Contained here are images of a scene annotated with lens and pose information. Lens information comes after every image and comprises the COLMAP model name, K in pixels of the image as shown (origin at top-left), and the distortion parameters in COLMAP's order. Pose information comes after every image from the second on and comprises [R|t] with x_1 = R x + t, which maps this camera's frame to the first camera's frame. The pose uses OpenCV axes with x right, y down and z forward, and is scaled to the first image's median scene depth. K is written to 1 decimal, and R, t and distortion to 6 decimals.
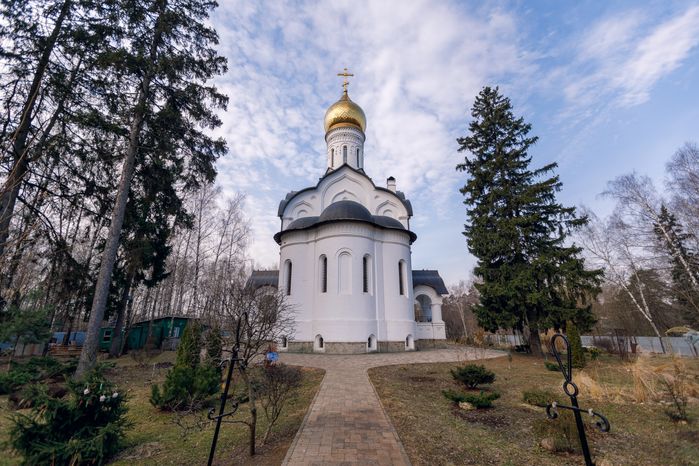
lens RADIAL K [[308.4, 0, 349.5], [0, 308.4, 233.0], [0, 0, 1]] dist [0.000794, 0.000148]
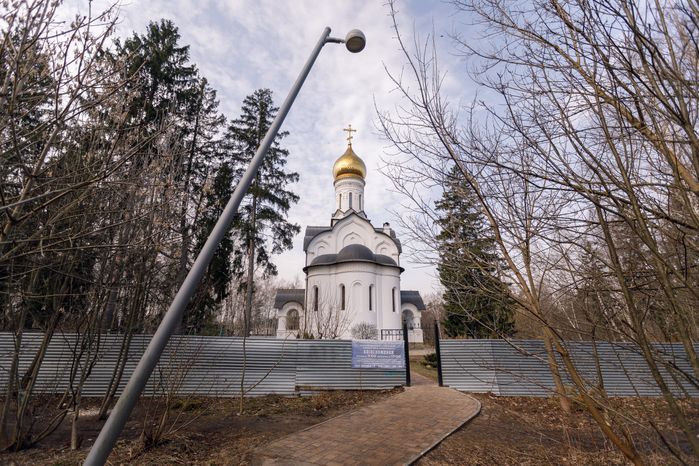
lens RADIAL K [[308.4, 0, 349.5], [0, 308.4, 233.0], [0, 0, 1]] dist [0.000794, 0.000148]
pose [[0.997981, 0.027779, 0.057121, -0.113504], [-0.027037, 0.999540, -0.013730, -0.123037], [-0.057476, 0.012158, 0.998273, -0.379994]]
